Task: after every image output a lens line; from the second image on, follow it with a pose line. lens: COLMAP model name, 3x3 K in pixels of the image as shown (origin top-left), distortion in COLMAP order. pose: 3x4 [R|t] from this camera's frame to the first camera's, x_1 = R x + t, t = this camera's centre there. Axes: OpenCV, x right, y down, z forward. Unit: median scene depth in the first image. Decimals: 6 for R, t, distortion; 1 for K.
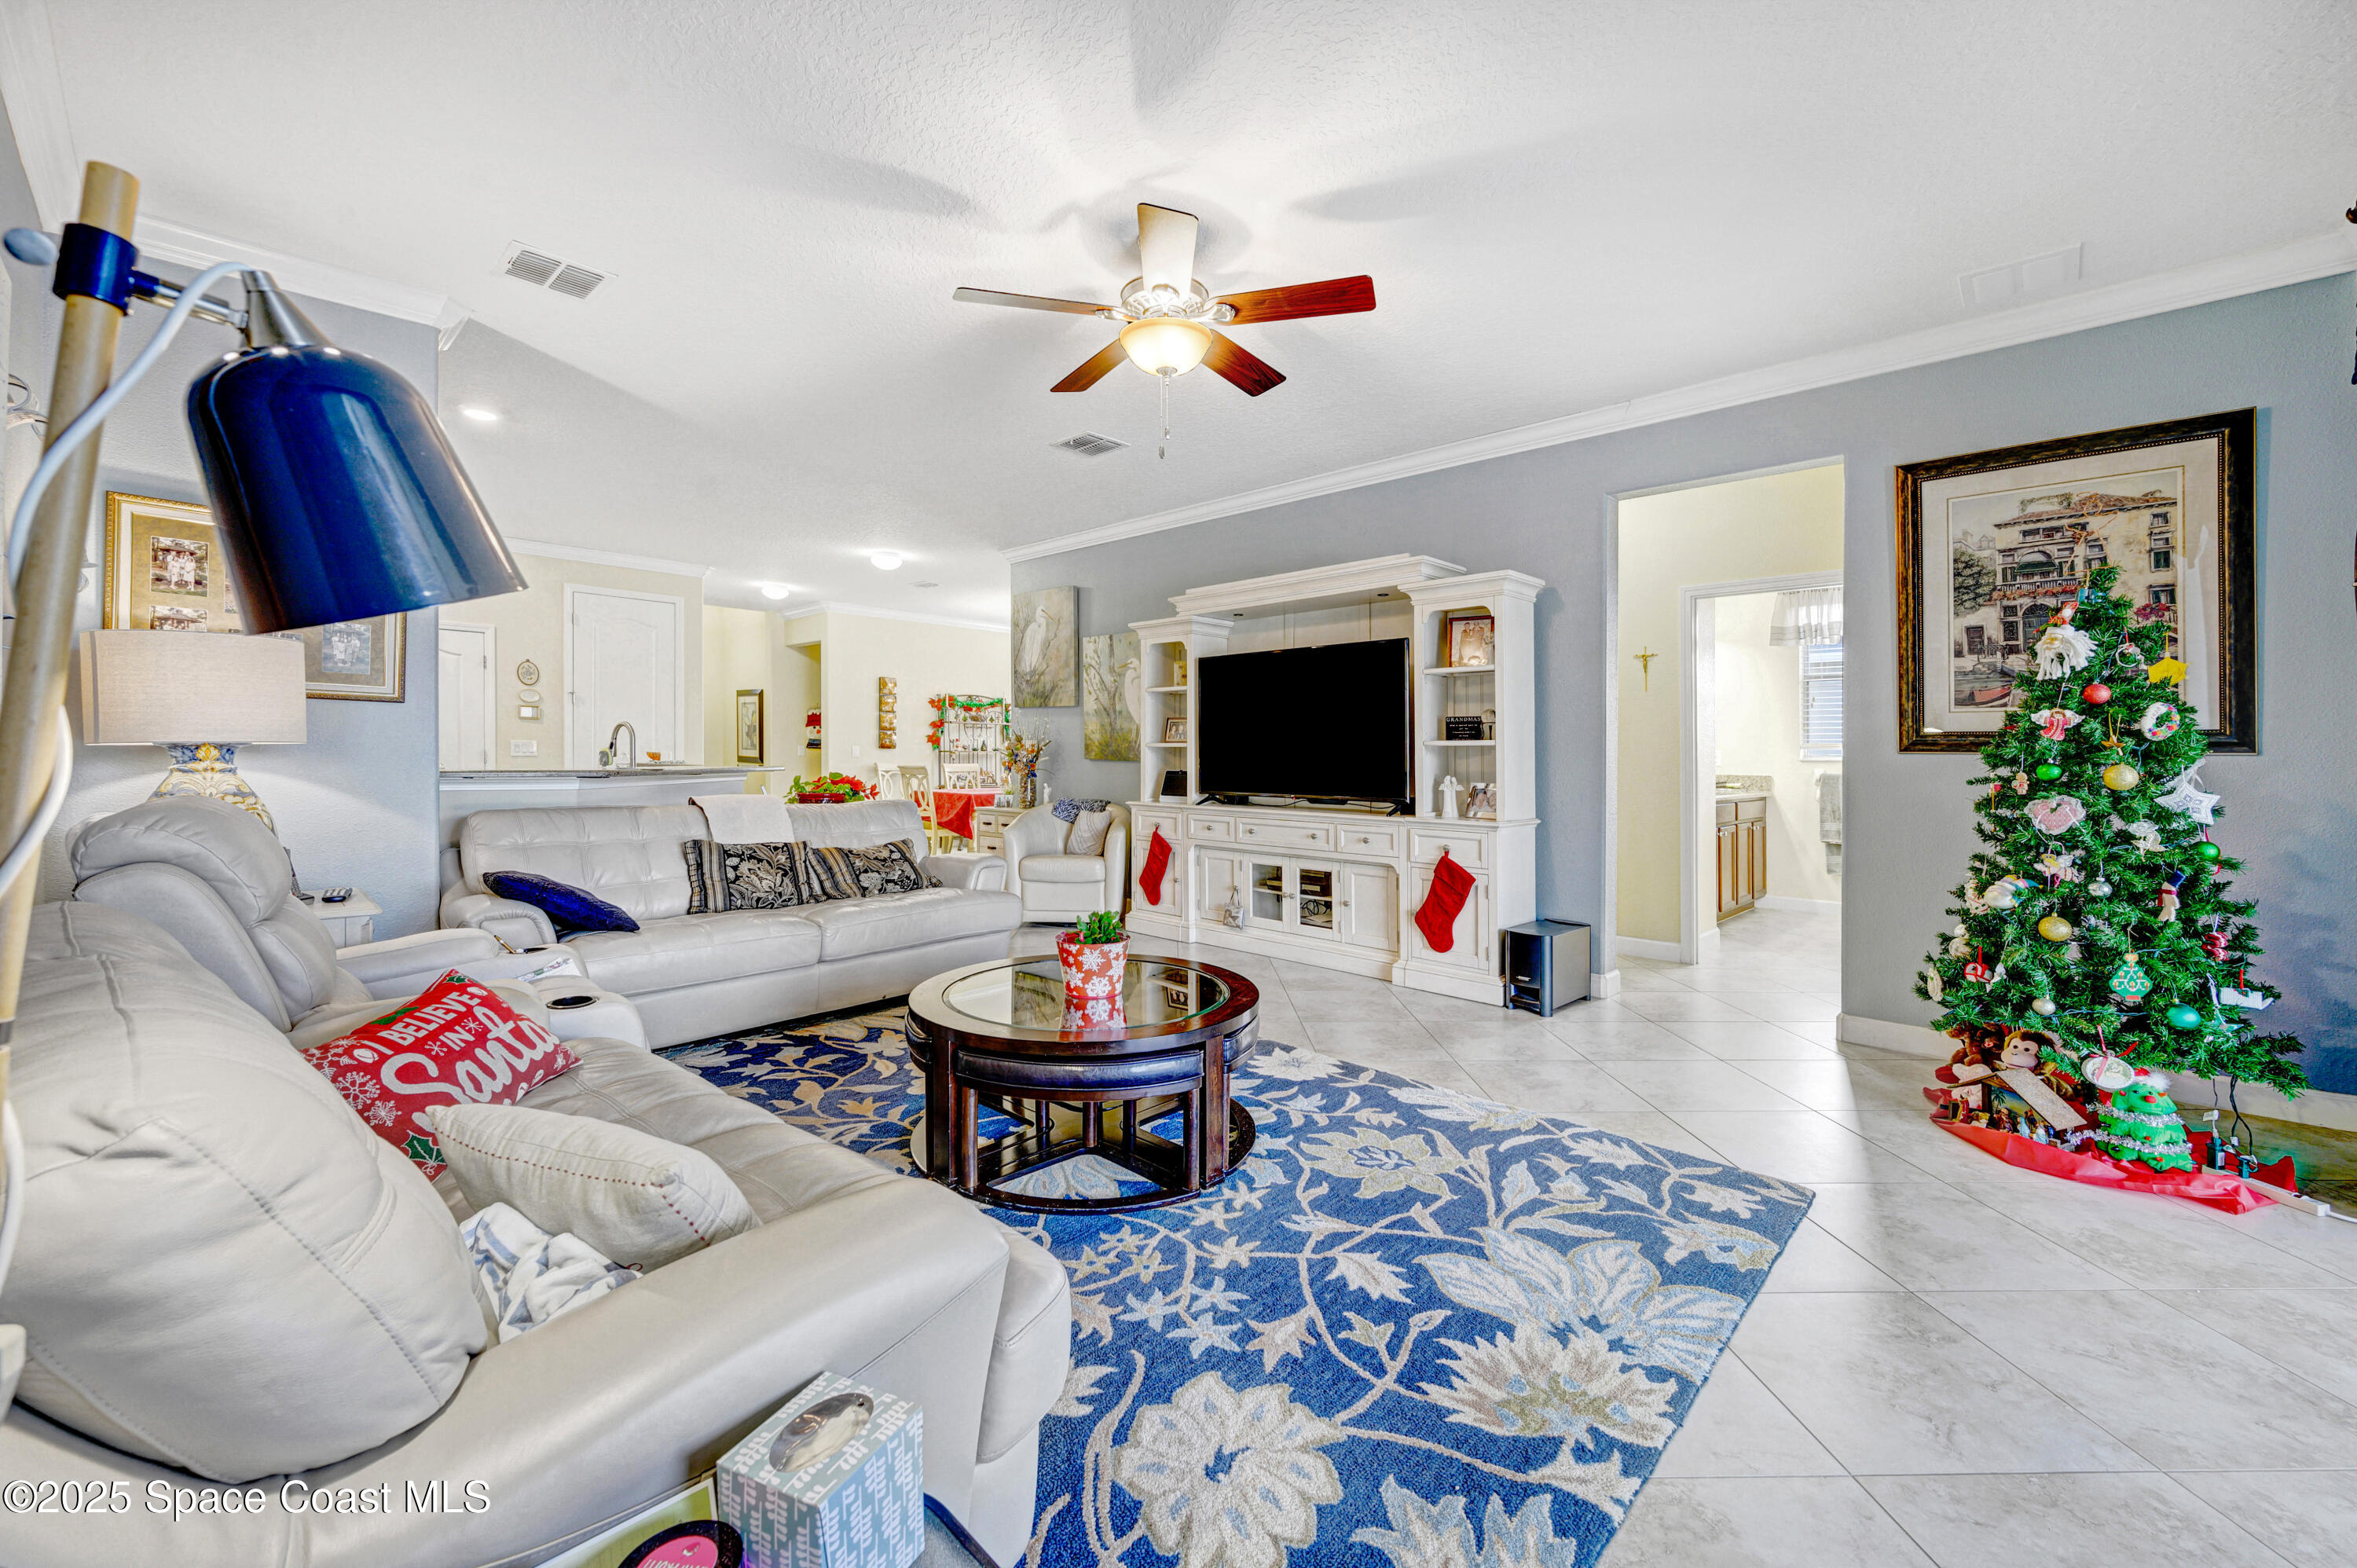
lens RADIAL K [[950.6, 0, 1131.3], [0, 950.6, 749.5], [0, 0, 1]] dist [-0.001765, -0.000703]
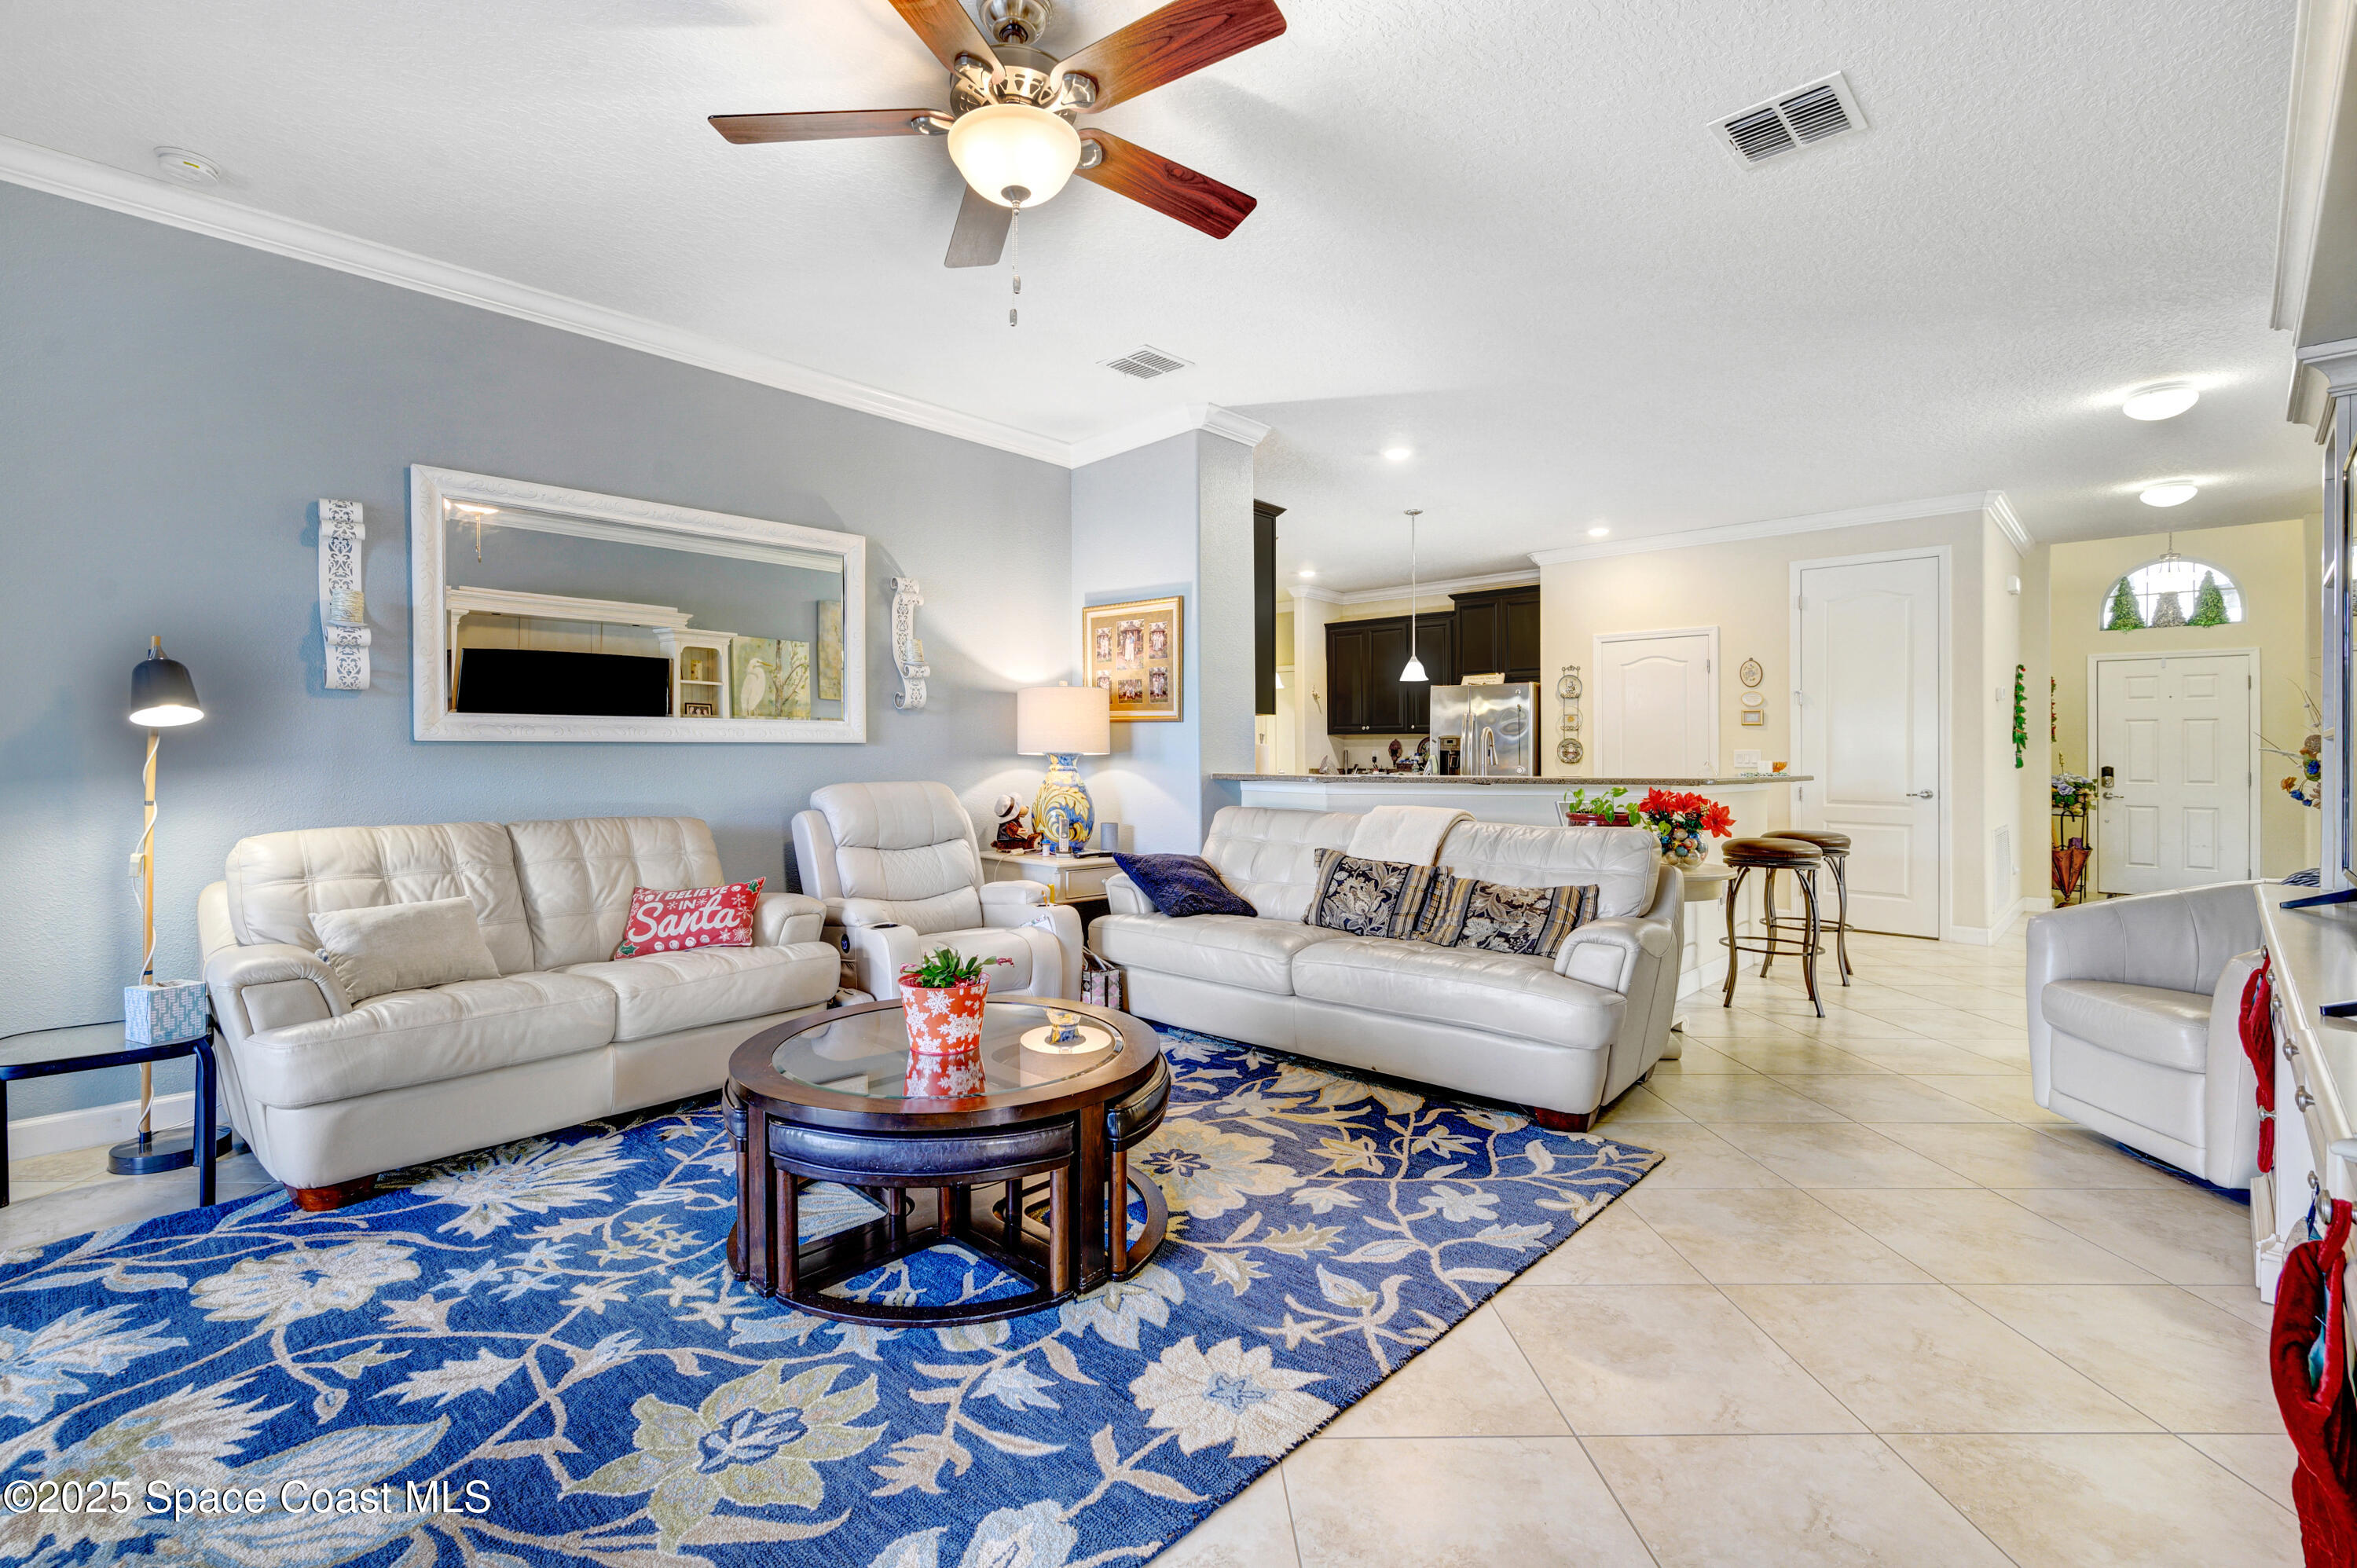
lens RADIAL K [[1043.2, 0, 1185.5], [0, 1043.2, 776.3], [0, 0, 1]] dist [-0.008235, 0.000659]
pose [[0.025939, 0.008032, -0.999631, 1.031460], [0.000117, 0.999968, 0.008038, 0.021302], [0.999664, -0.000326, 0.025938, 1.428251]]
